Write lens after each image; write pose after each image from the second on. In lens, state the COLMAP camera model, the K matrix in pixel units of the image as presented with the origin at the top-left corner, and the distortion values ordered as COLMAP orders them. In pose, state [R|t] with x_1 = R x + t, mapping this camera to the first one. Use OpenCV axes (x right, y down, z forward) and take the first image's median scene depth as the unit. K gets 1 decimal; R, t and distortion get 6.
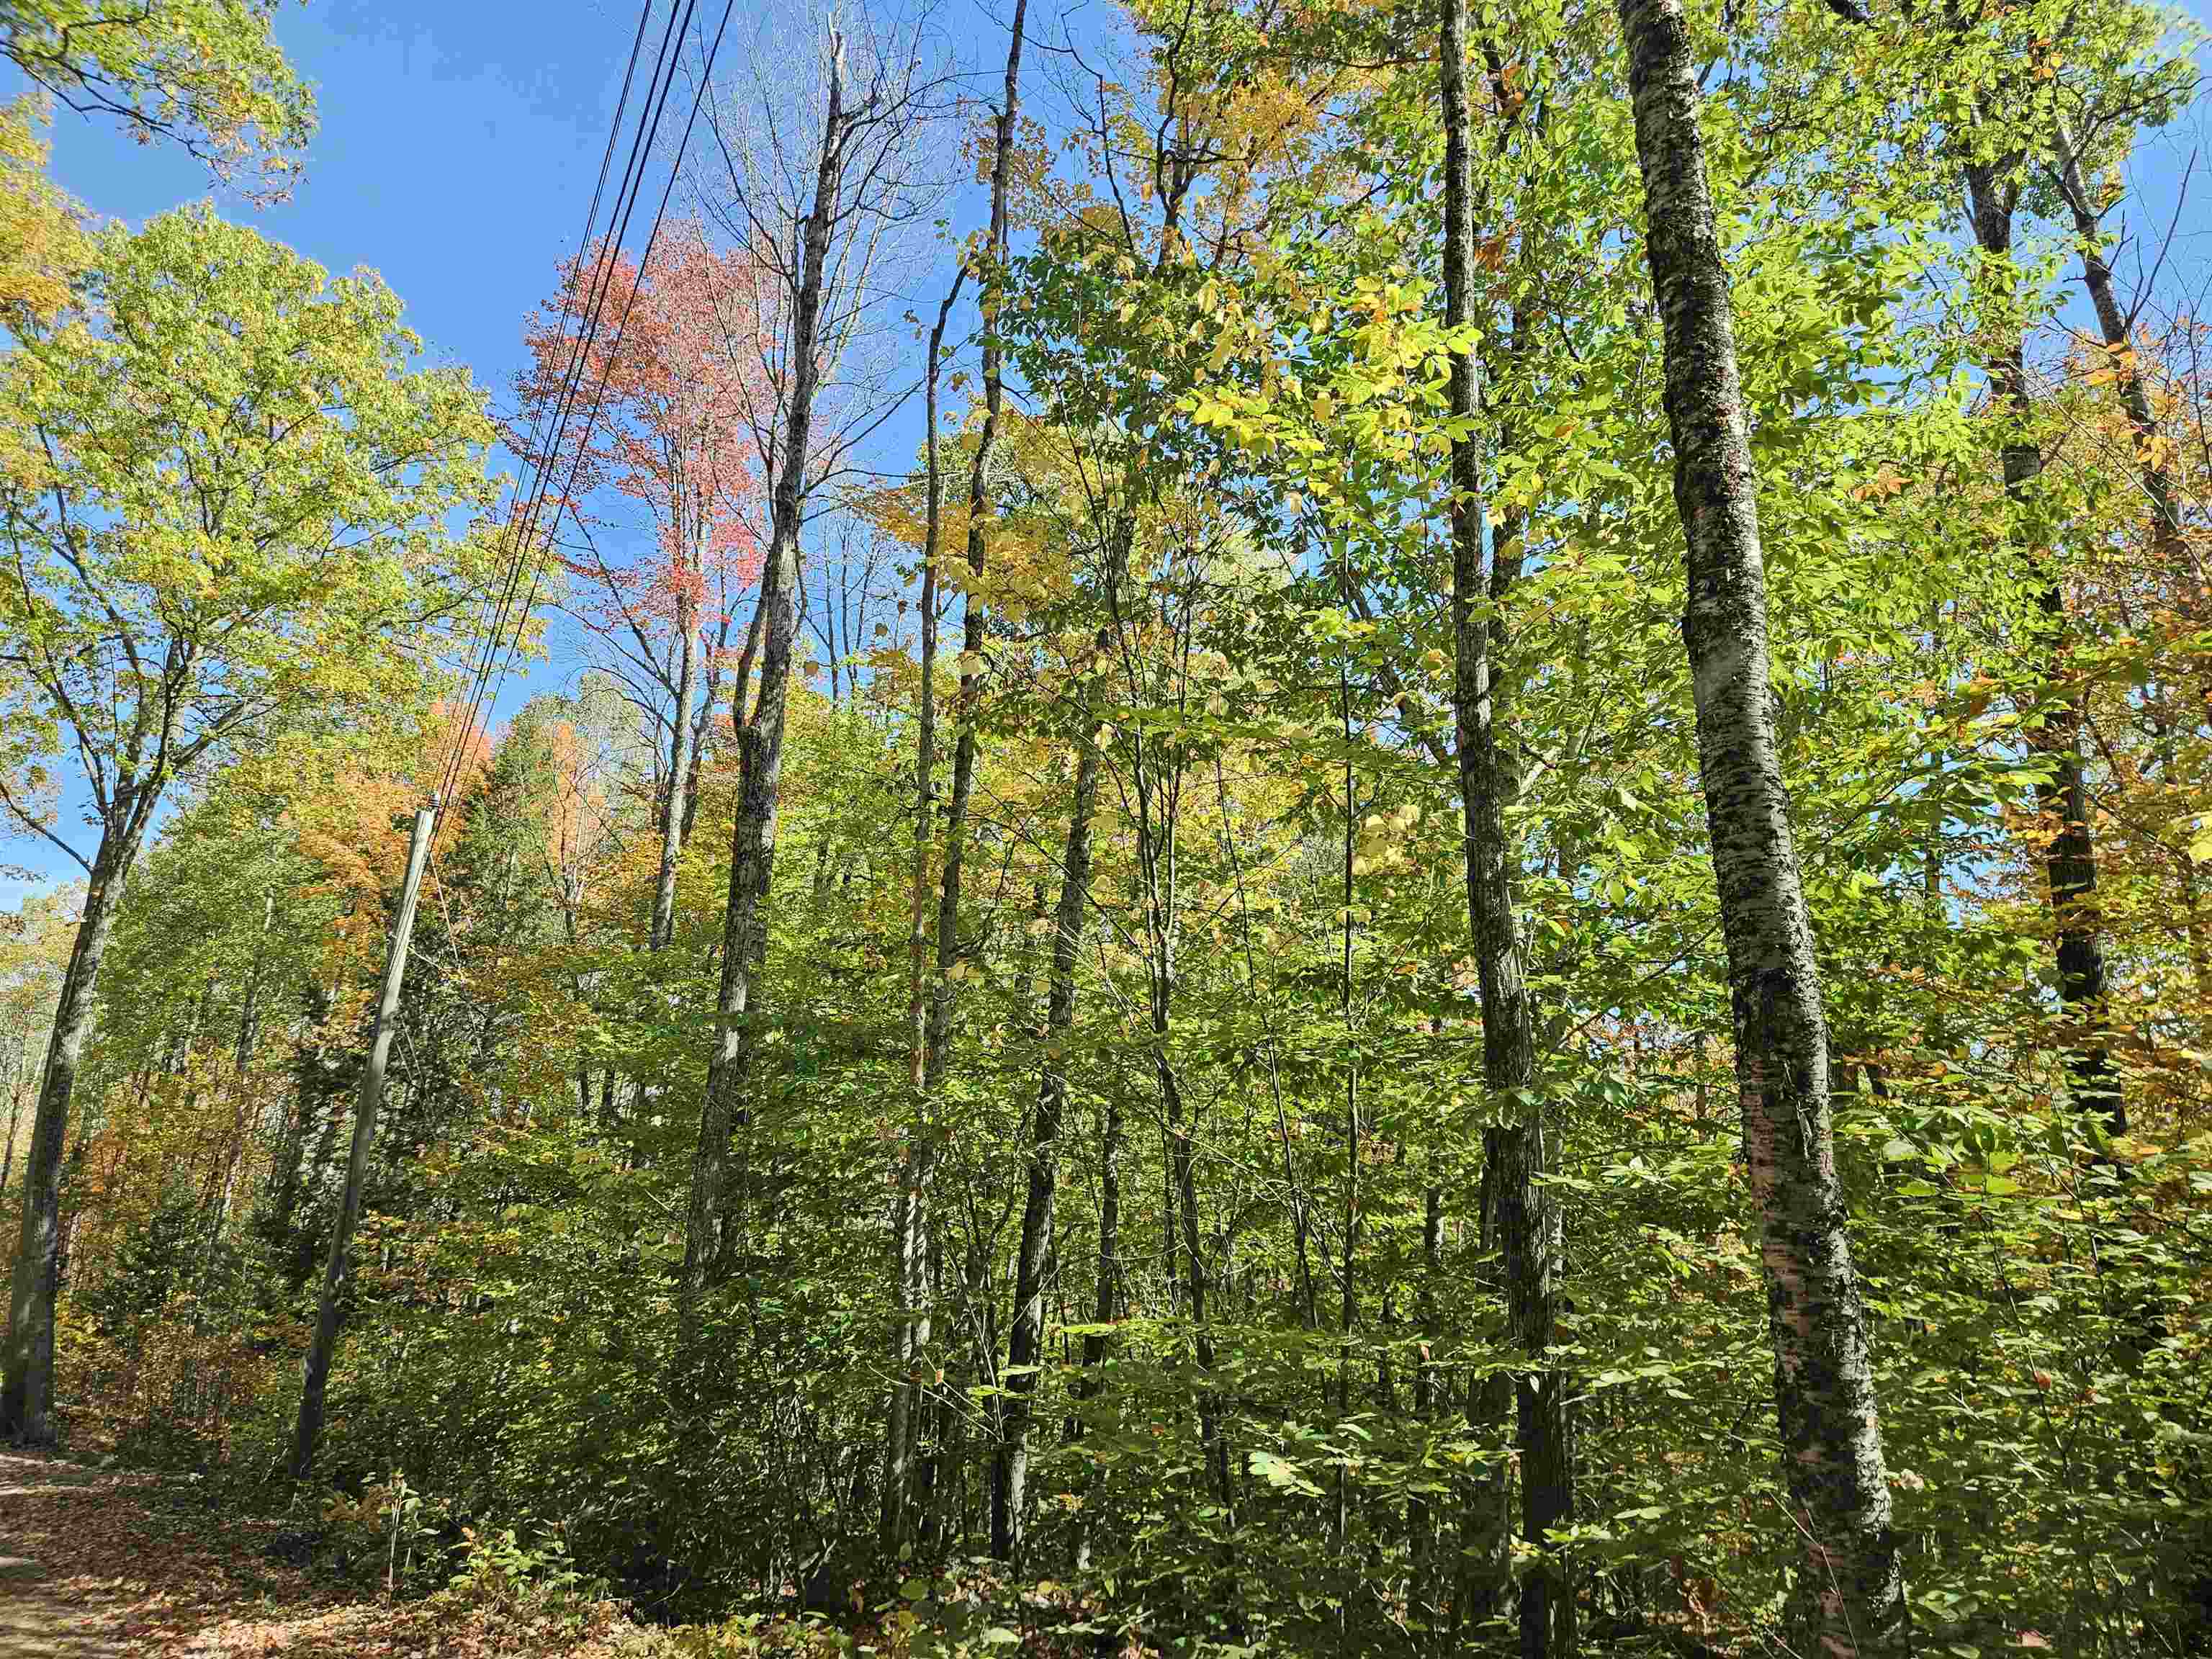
lens RADIAL K [[1480.4, 0, 1108.0], [0, 1480.4, 832.1], [0, 0, 1]] dist [0.004481, -0.013463]
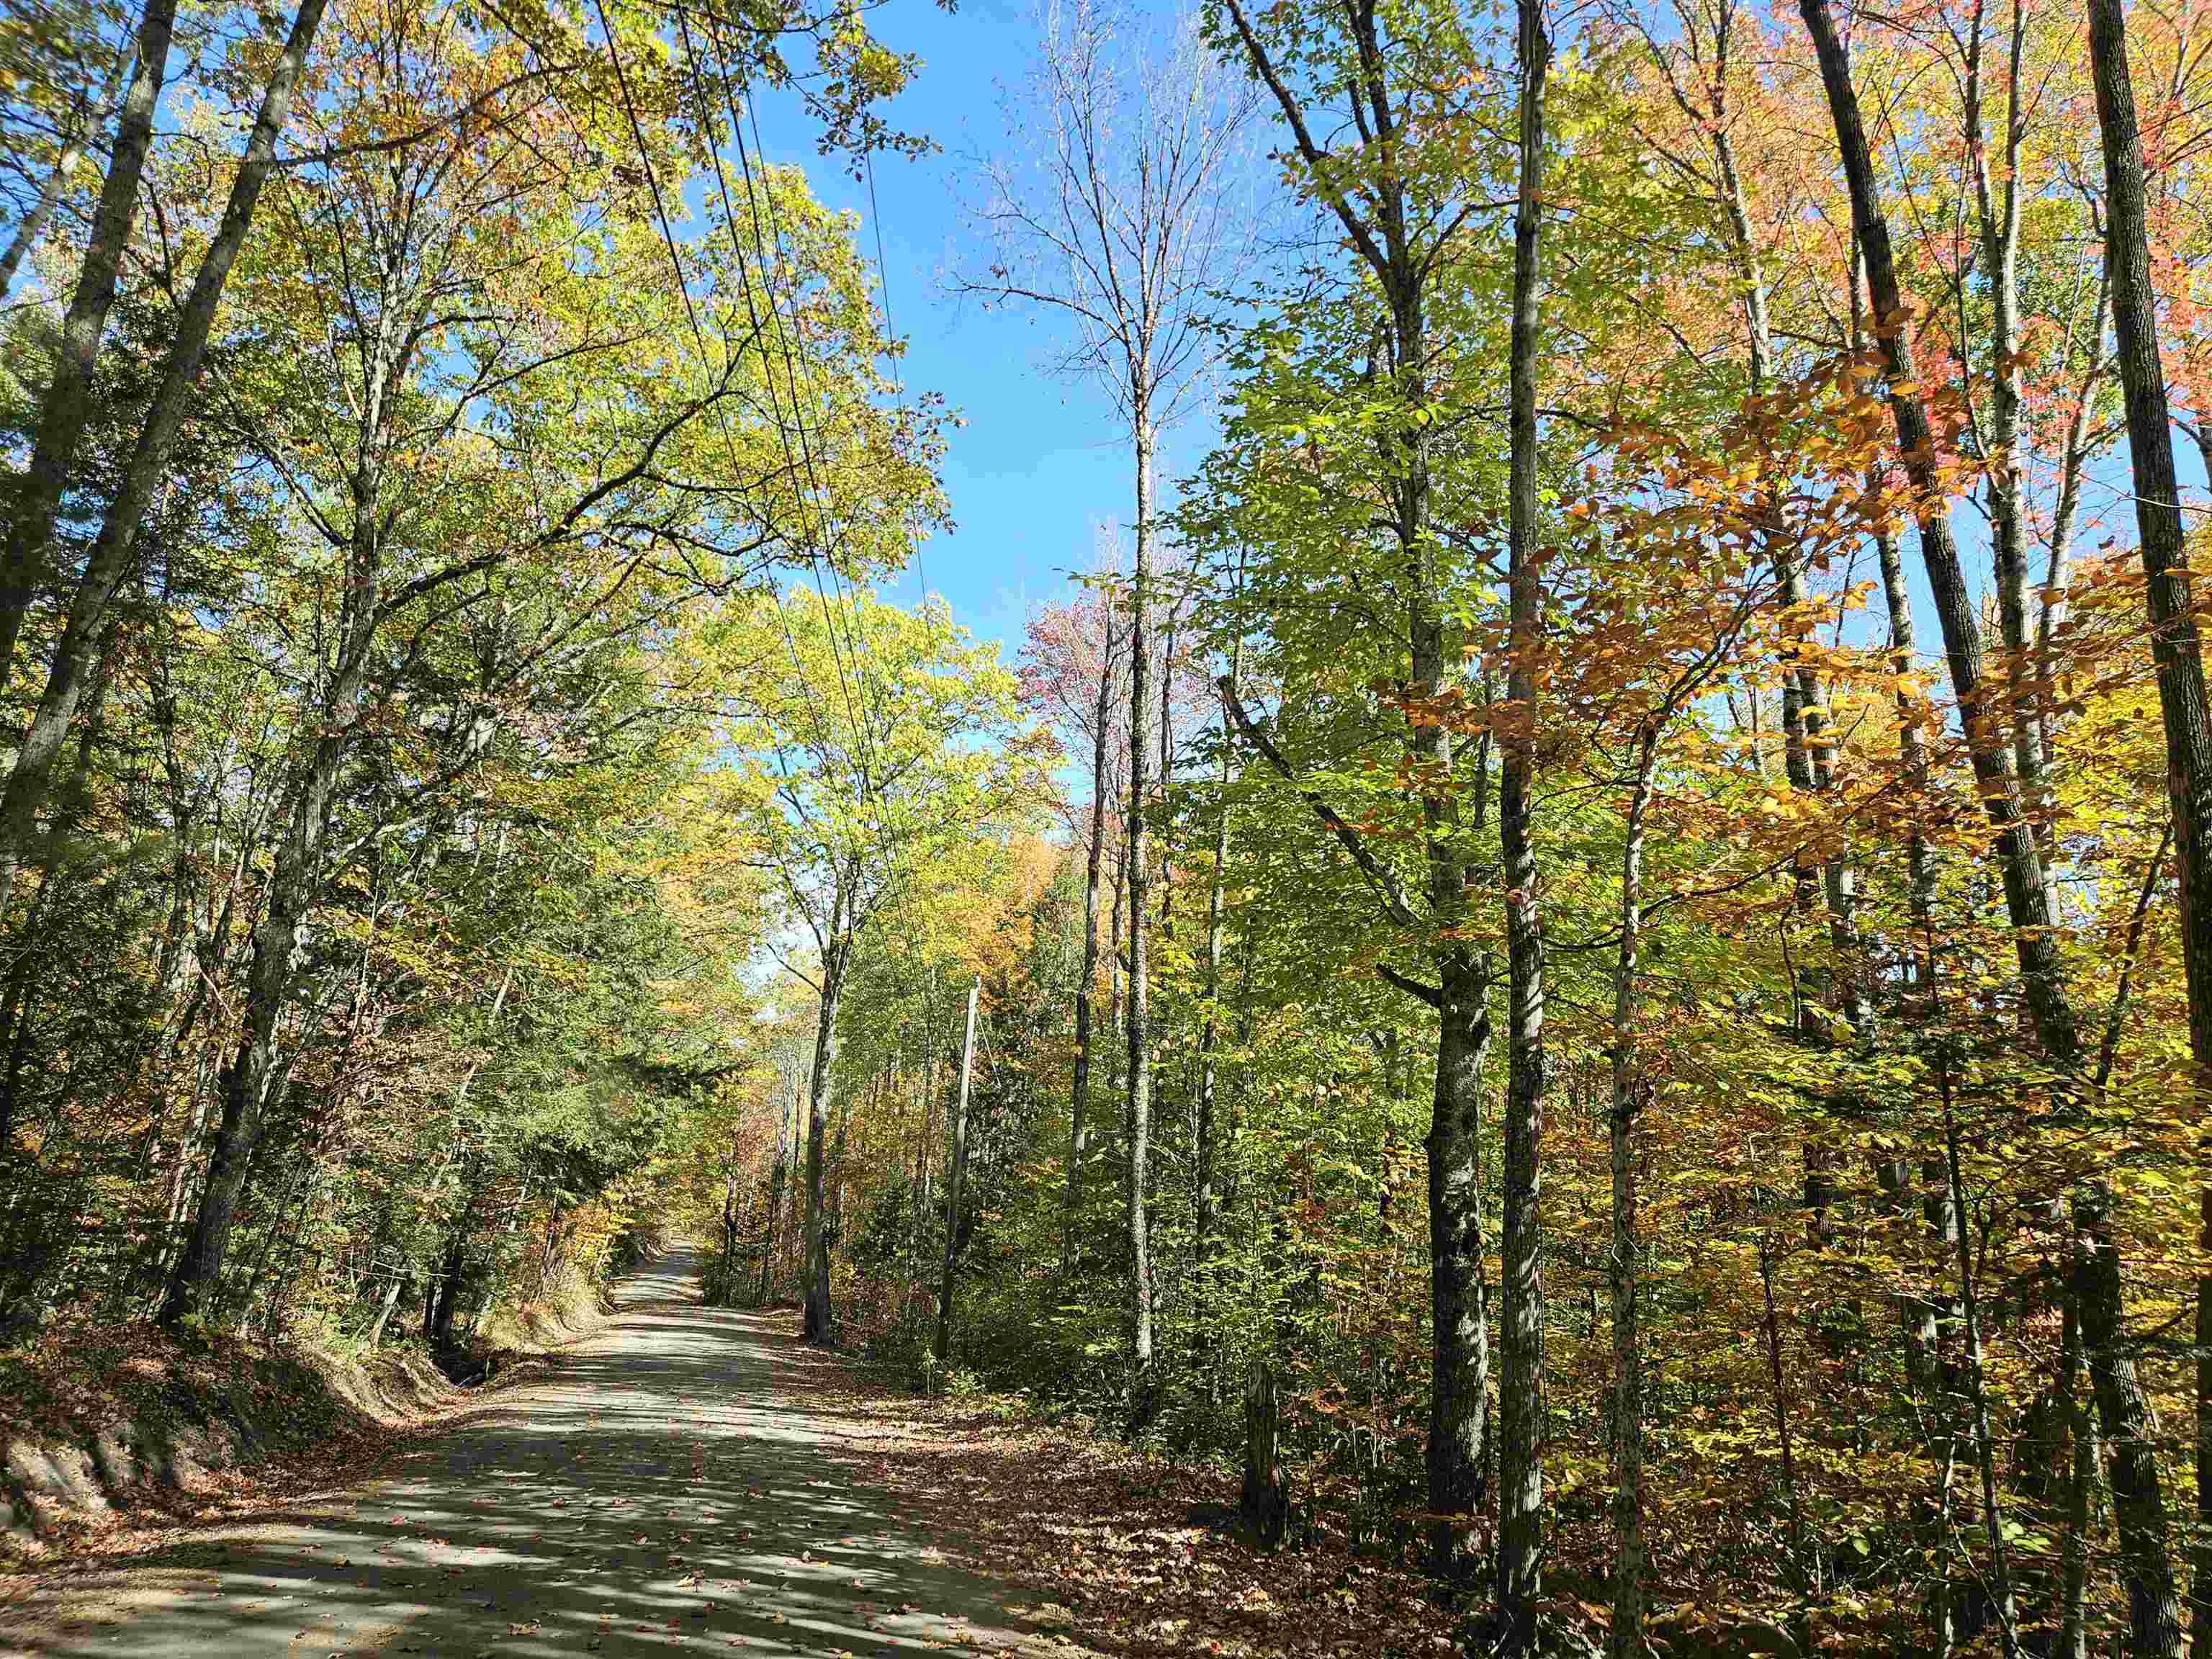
lens RADIAL K [[1480.4, 0, 1105.7], [0, 1480.4, 828.1], [0, 0, 1]] dist [0.004481, -0.013463]
pose [[0.909860, -0.086165, -0.405870, 0.300582], [0.096554, 0.995314, 0.005146, -0.144940], [0.403525, -0.043871, 0.913916, -0.390388]]
